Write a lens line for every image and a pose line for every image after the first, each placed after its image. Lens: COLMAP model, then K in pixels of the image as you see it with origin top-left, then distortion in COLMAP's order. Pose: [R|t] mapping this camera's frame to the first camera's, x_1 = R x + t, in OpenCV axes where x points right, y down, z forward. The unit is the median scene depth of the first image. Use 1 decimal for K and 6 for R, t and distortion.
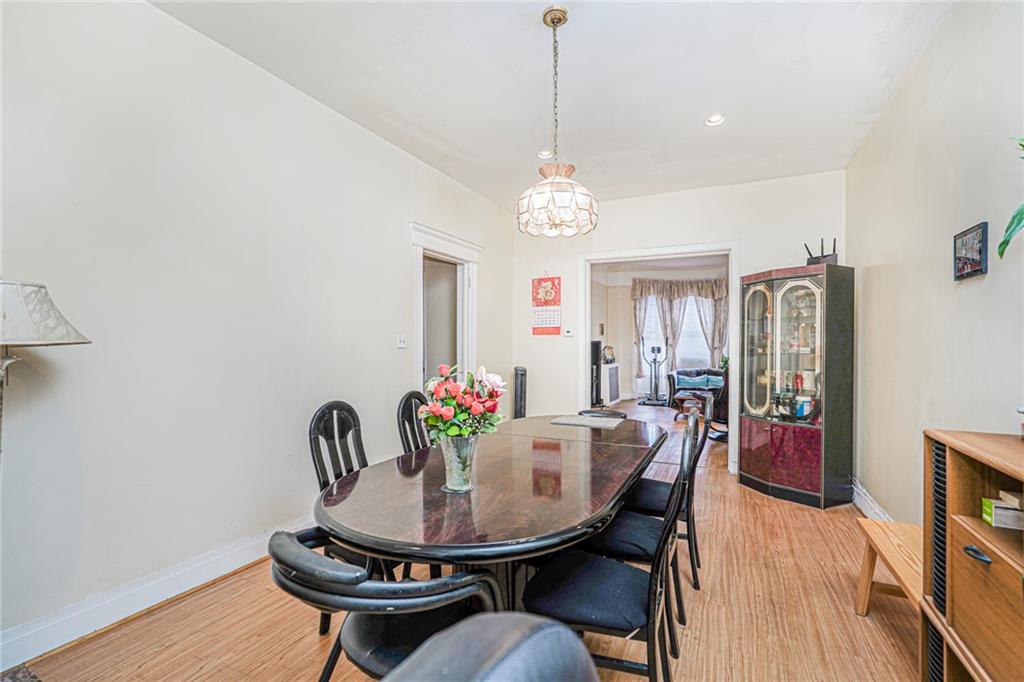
lens RADIAL K [[465.9, 0, 515.7], [0, 465.9, 341.1], [0, 0, 1]] dist [-0.000660, 0.001875]
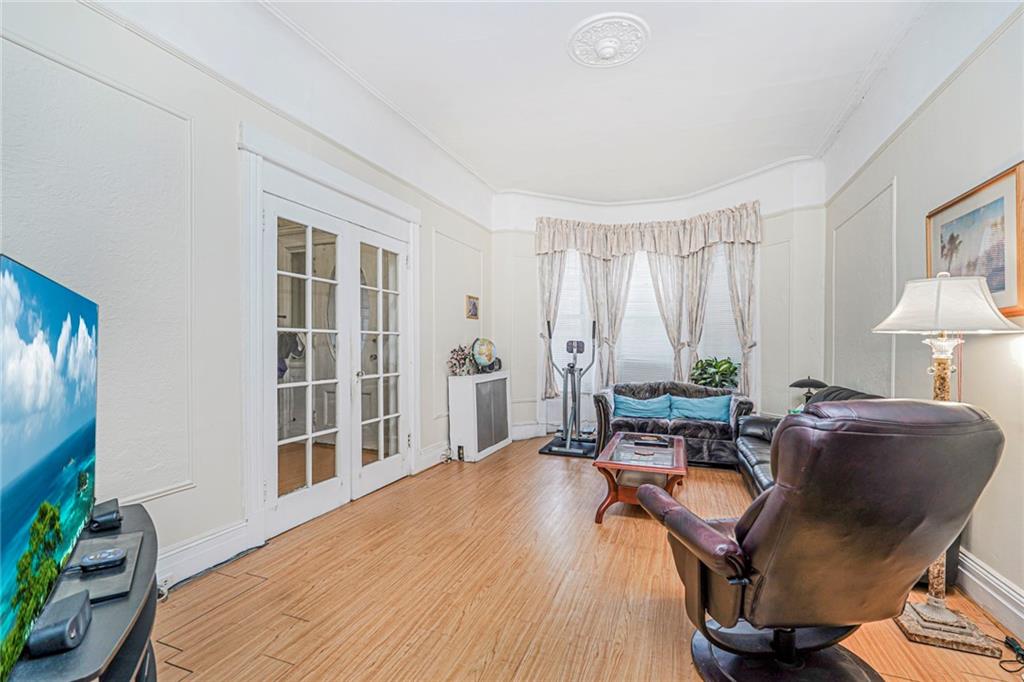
lens RADIAL K [[465.9, 0, 505.7], [0, 465.9, 342.0], [0, 0, 1]] dist [-0.000660, 0.001875]
pose [[0.997506, 0.003009, 0.070523, 0.184226], [-0.002388, 0.999958, -0.008893, 0.017983], [-0.070546, 0.008702, 0.997471, 0.476442]]
